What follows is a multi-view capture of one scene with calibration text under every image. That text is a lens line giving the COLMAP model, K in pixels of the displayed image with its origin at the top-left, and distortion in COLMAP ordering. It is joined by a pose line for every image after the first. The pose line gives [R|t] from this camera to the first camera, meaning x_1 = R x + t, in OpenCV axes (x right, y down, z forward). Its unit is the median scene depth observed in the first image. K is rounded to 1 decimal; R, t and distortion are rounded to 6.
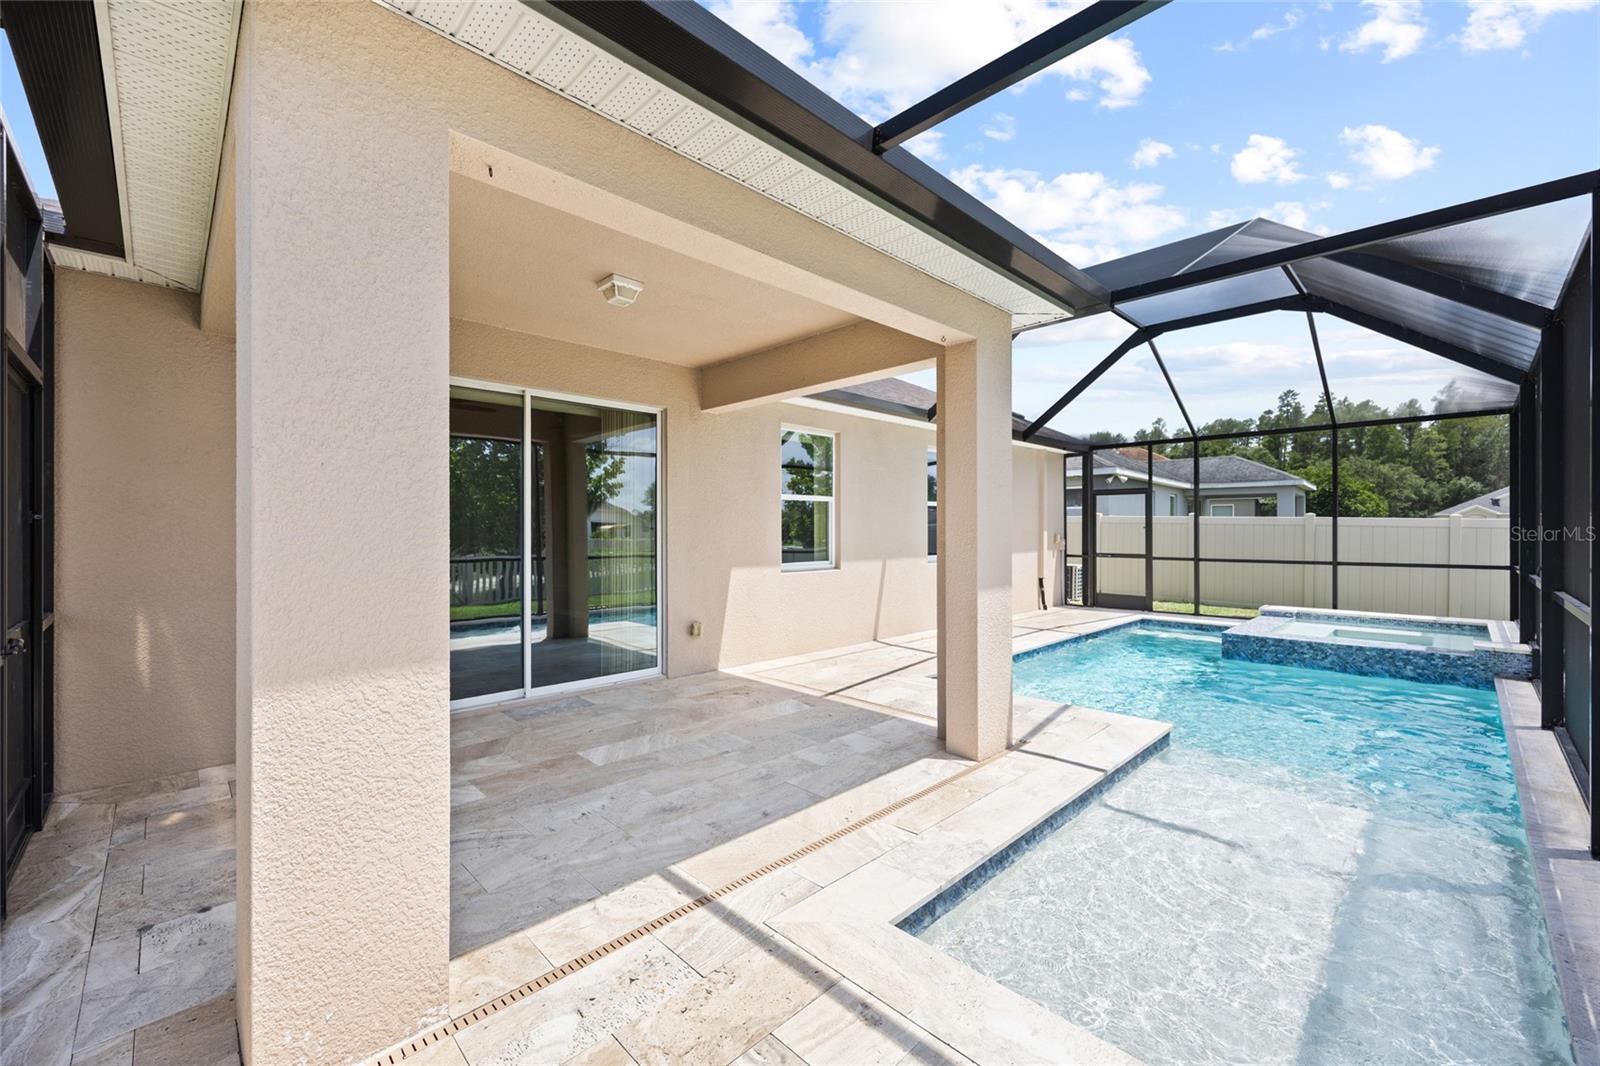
lens RADIAL K [[639.4, 0, 800.0], [0, 639.4, 533.0], [0, 0, 1]] dist [0.001908, 0.000225]
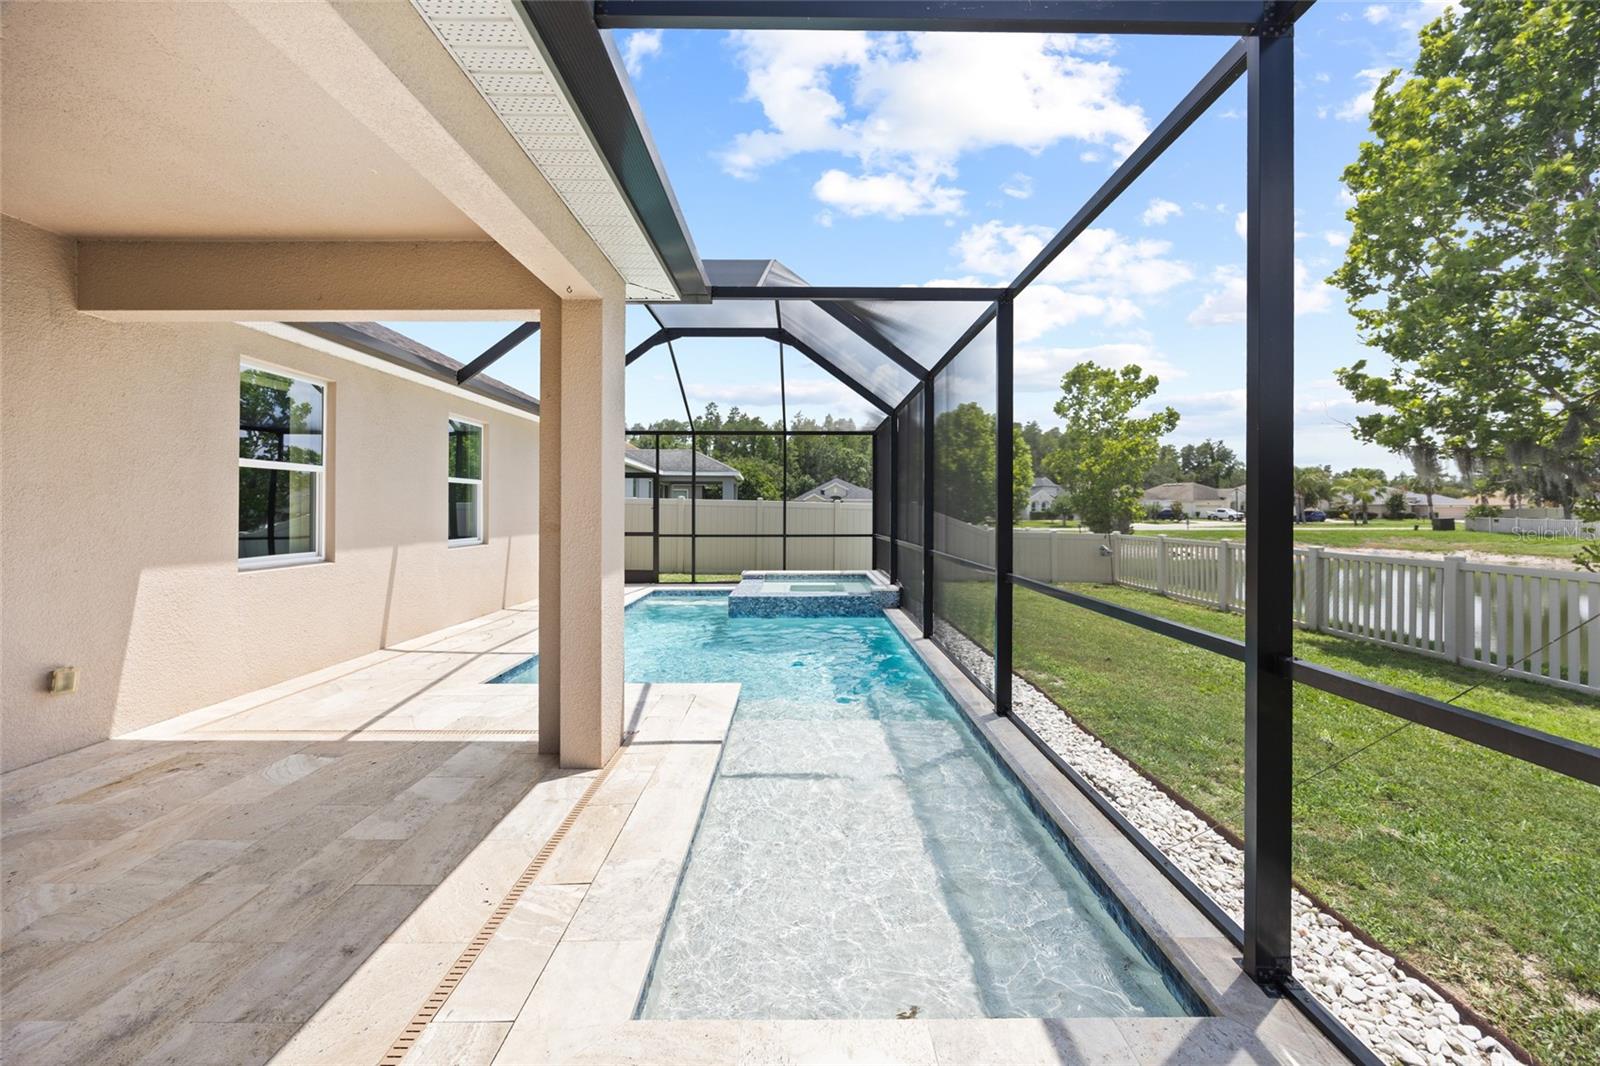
lens RADIAL K [[617.8, 0, 795.9], [0, 617.8, 504.6], [0, 0, 1]] dist [-0.000902, -0.000390]
pose [[0.701031, 0.007855, 0.713088, -0.100362], [0.002268, 0.999910, -0.013244, -0.000369], [-0.713127, 0.010902, 0.700950, 0.129611]]
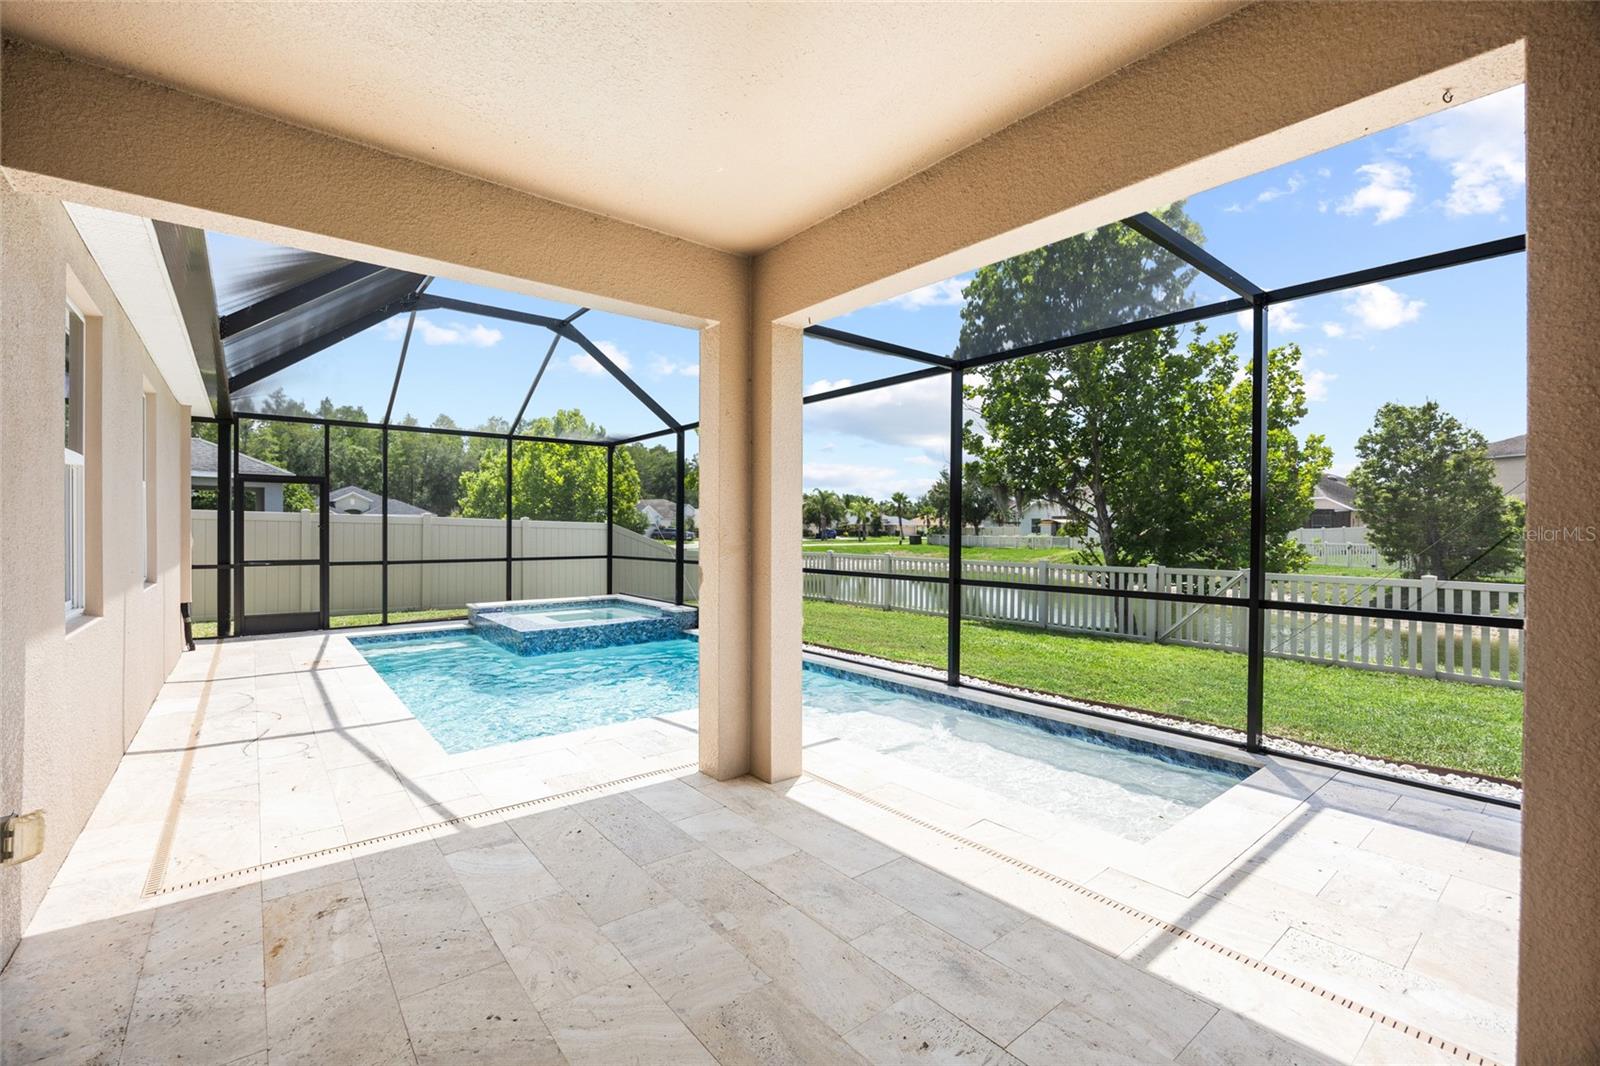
lens RADIAL K [[691.2, 0, 800.0], [0, 691.2, 533.0], [0, 0, 1]] dist [-0.017336, 0.000037]
pose [[0.091501, -0.004510, 0.995795, -0.494977], [0.002133, 0.999988, 0.004333, -0.004459], [-0.995803, 0.001727, 0.091509, 0.605926]]
